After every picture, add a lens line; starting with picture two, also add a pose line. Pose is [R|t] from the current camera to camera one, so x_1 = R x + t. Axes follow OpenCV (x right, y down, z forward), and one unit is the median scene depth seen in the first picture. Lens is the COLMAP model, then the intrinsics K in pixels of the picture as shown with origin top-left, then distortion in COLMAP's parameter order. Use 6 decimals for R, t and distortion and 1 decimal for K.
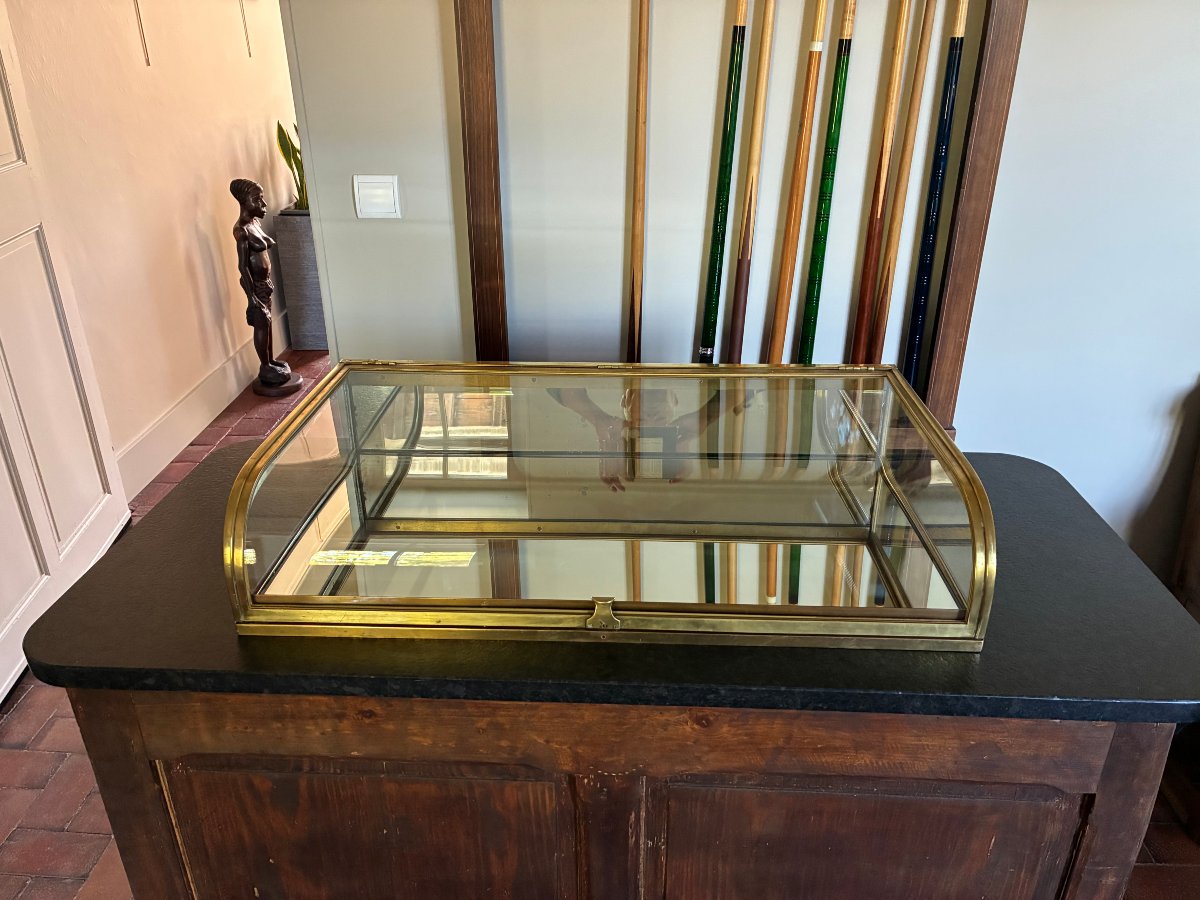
lens RADIAL K [[887.0, 0, 600.0], [0, 887.0, 450.0], [0, 0, 1]] dist [0.040828, -0.049130]
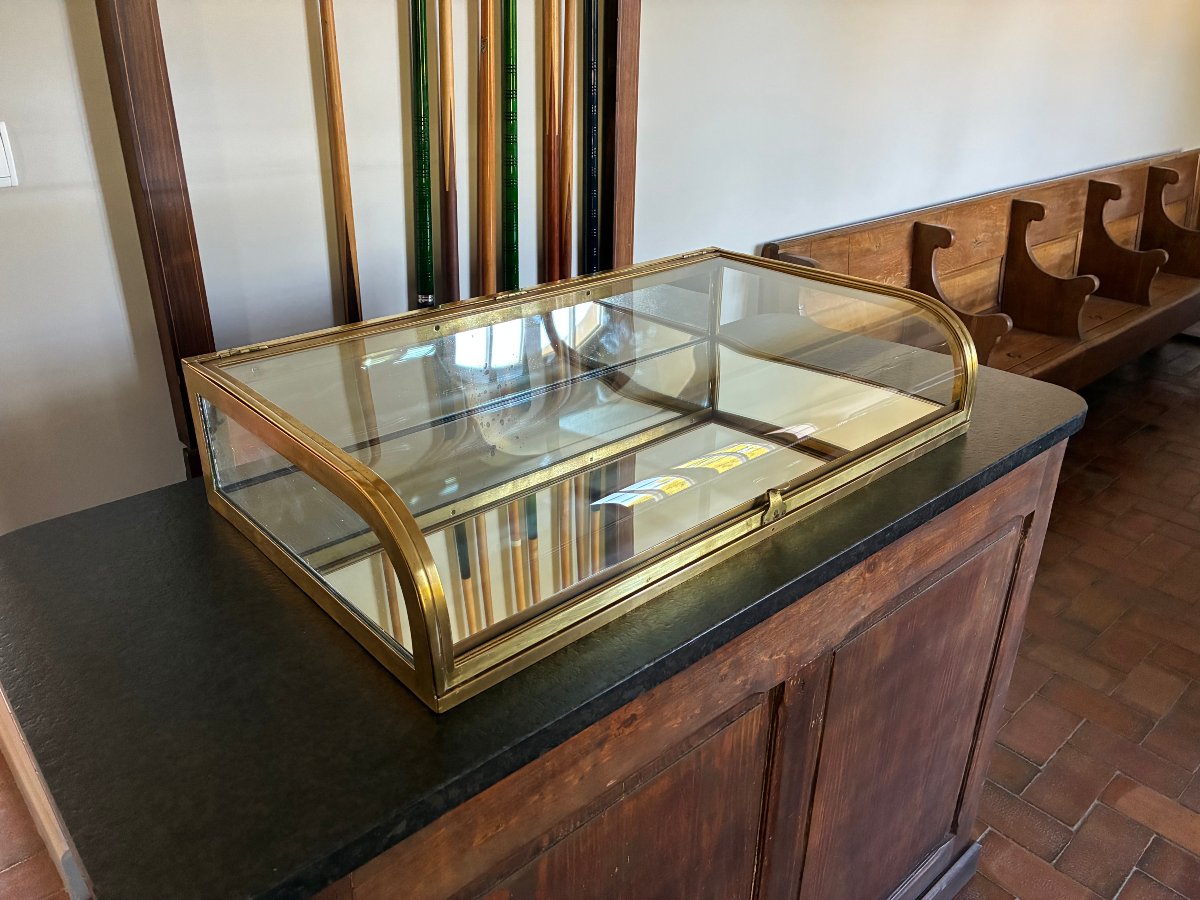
lens RADIAL K [[912.9, 0, 600.0], [0, 912.9, 450.0], [0, 0, 1]] dist [-0.000176, -0.008778]
pose [[0.712414, -0.288203, 0.639848, -0.698569], [0.288713, 0.951409, 0.107081, -0.025657], [-0.639618, 0.108447, 0.761005, 0.360024]]
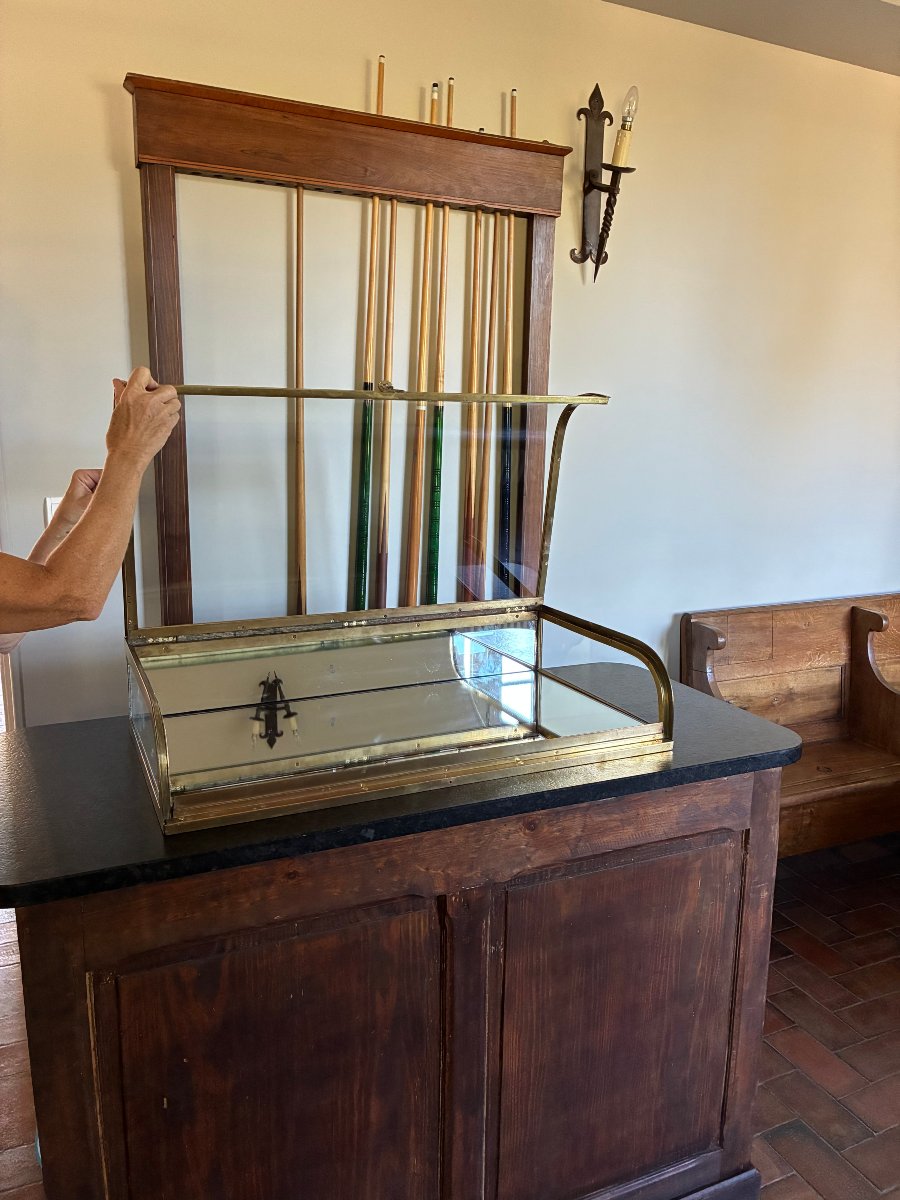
lens RADIAL K [[912.9, 0, 450.0], [0, 912.9, 600.0], [0, 0, 1]] dist [-0.000176, -0.008778]
pose [[0.892028, -0.075235, 0.445674, -0.574389], [0.178104, 0.964776, -0.193614, 0.204015], [-0.415409, 0.252086, 0.874007, -0.273084]]
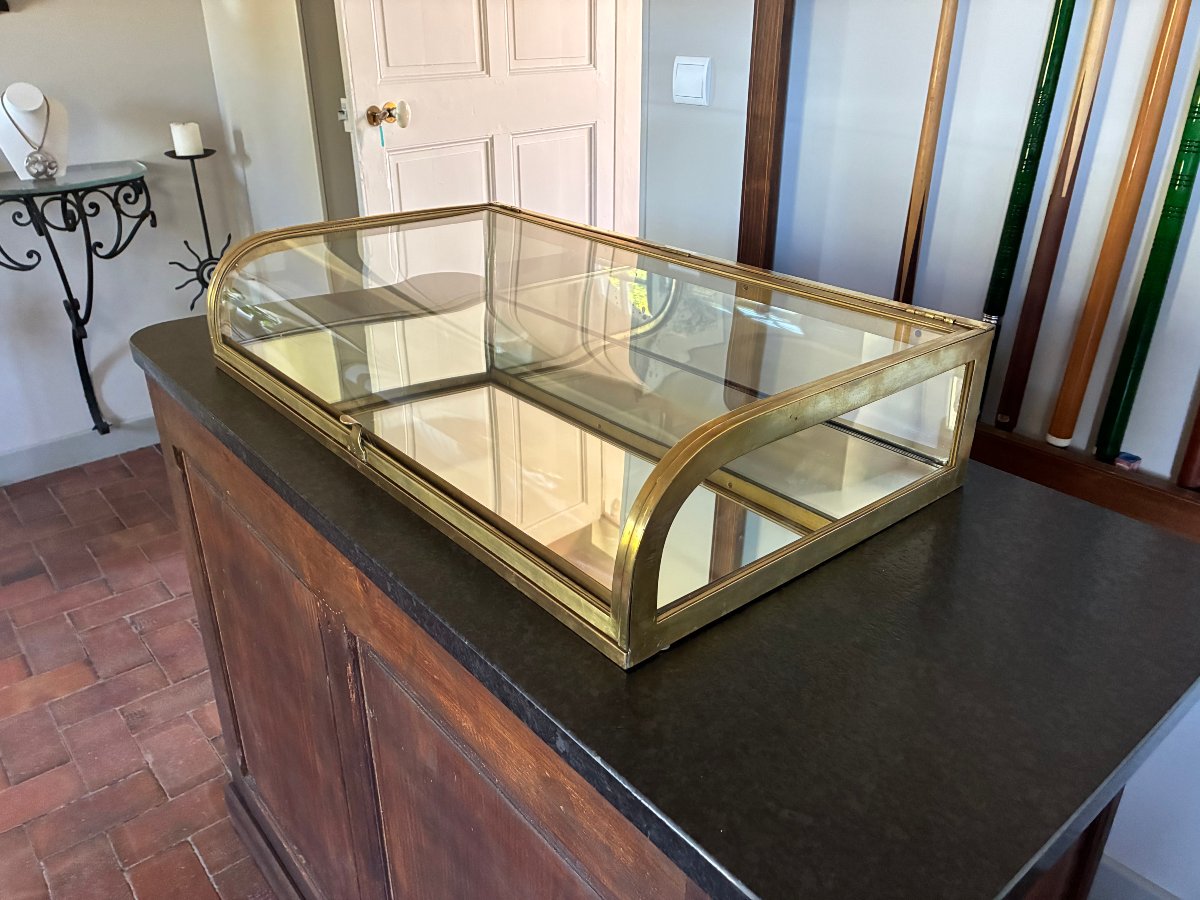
lens RADIAL K [[912.9, 0, 600.0], [0, 912.9, 450.0], [0, 0, 1]] dist [-0.000176, -0.008778]
pose [[0.664912, 0.303911, -0.682298, 0.803924], [-0.300044, 0.945214, 0.128621, -0.010216], [0.684007, 0.119198, 0.719671, 0.464333]]
